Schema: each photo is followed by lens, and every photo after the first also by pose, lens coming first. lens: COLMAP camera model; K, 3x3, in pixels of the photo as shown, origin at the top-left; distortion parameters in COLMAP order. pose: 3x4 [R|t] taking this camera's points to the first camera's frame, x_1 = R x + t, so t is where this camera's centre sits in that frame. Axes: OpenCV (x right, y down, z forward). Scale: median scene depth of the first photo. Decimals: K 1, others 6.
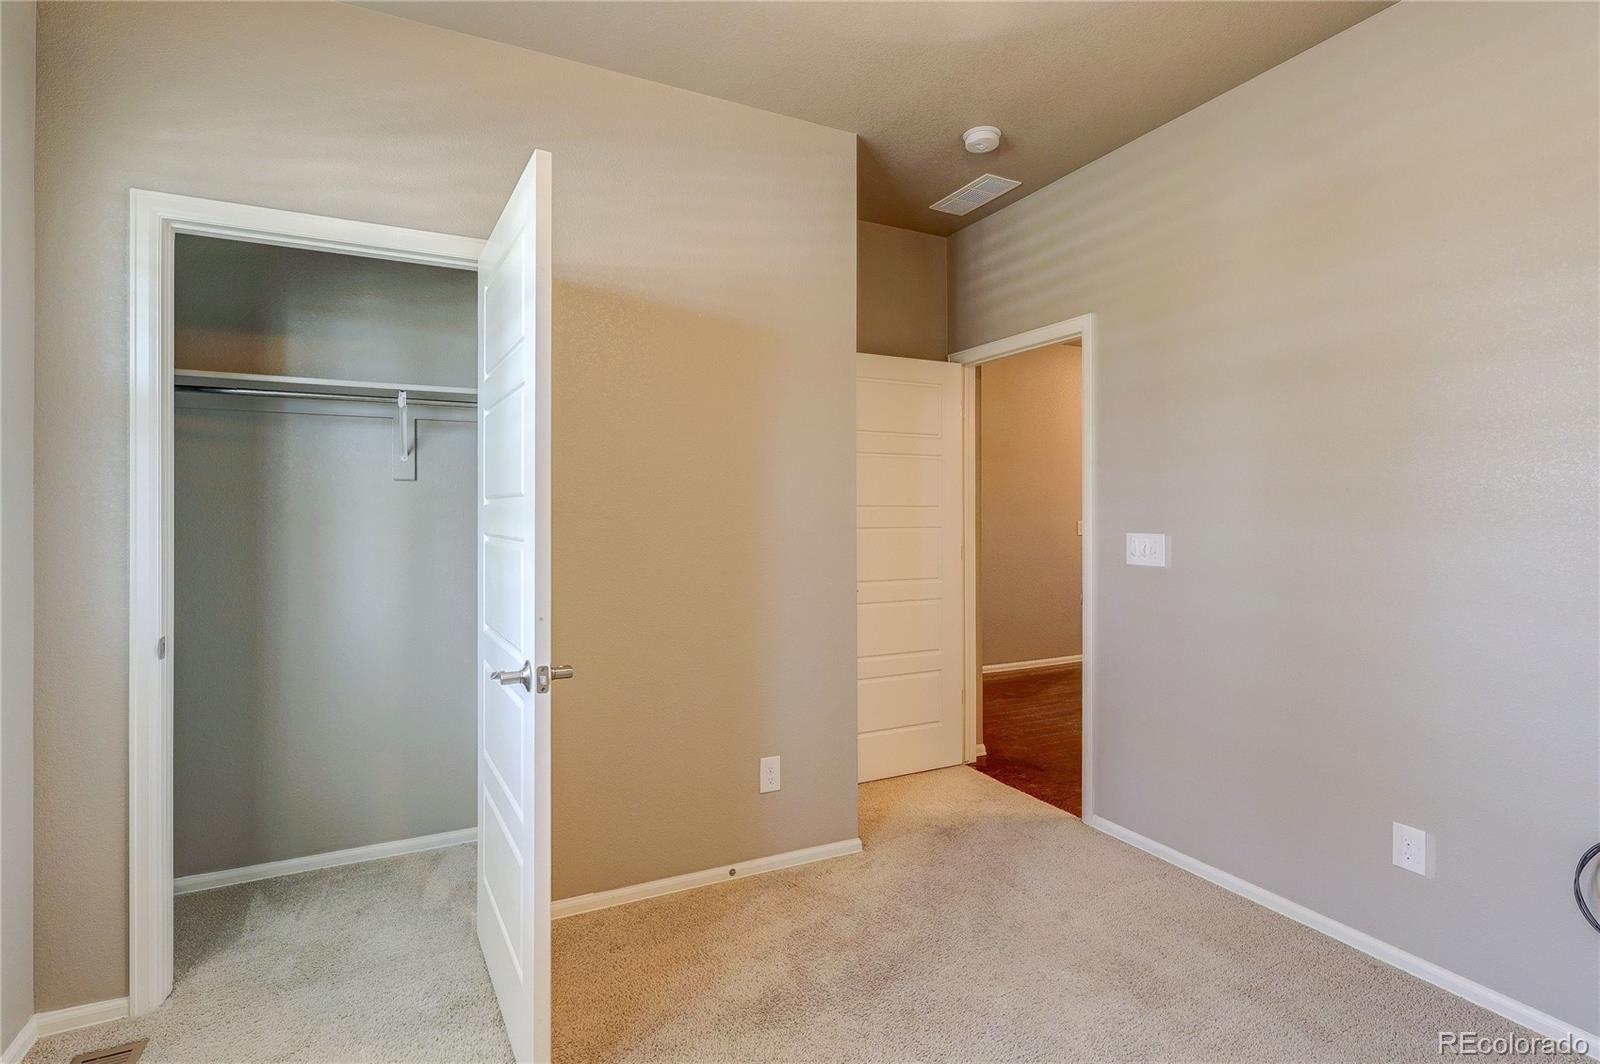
lens RADIAL K [[751.4, 0, 799.4], [0, 751.4, 520.5], [0, 0, 1]] dist [-0.001680, -0.000192]
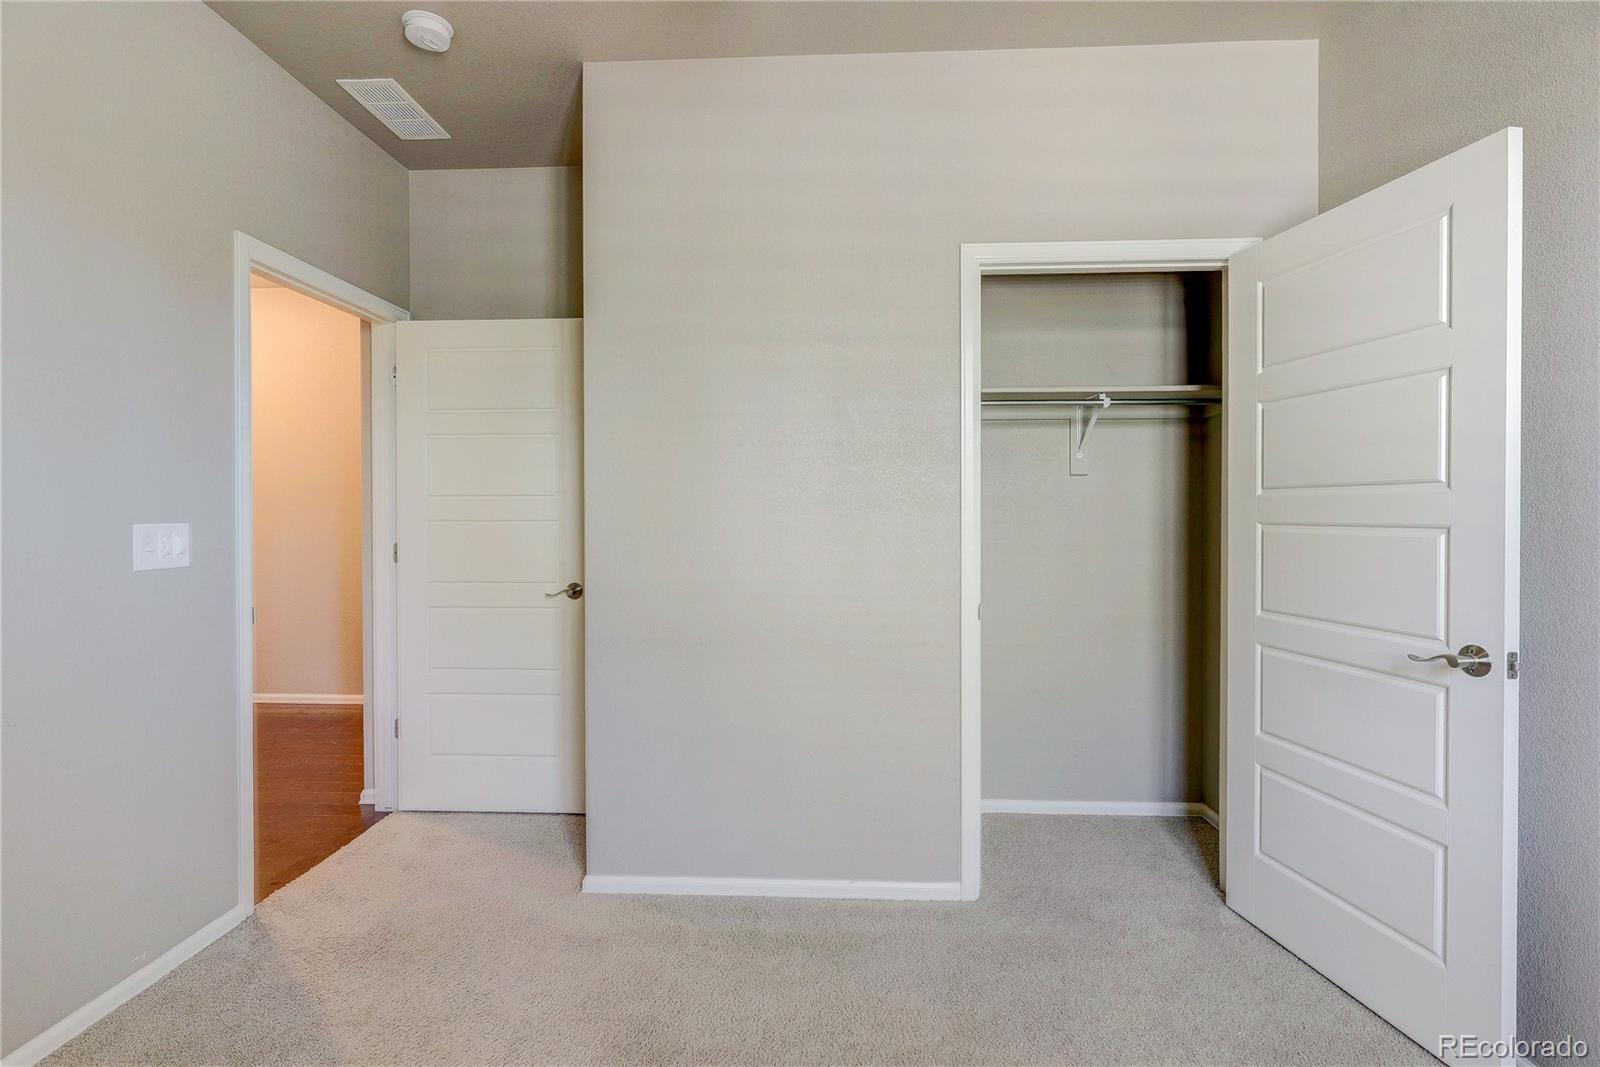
lens RADIAL K [[751.4, 0, 799.4], [0, 751.4, 522.0], [0, 0, 1]] dist [-0.001680, -0.000192]
pose [[0.877093, 0.006105, -0.480281, -0.503560], [-0.002419, 0.999963, 0.008293, 0.011665], [0.480314, -0.006112, 0.877075, -0.225193]]
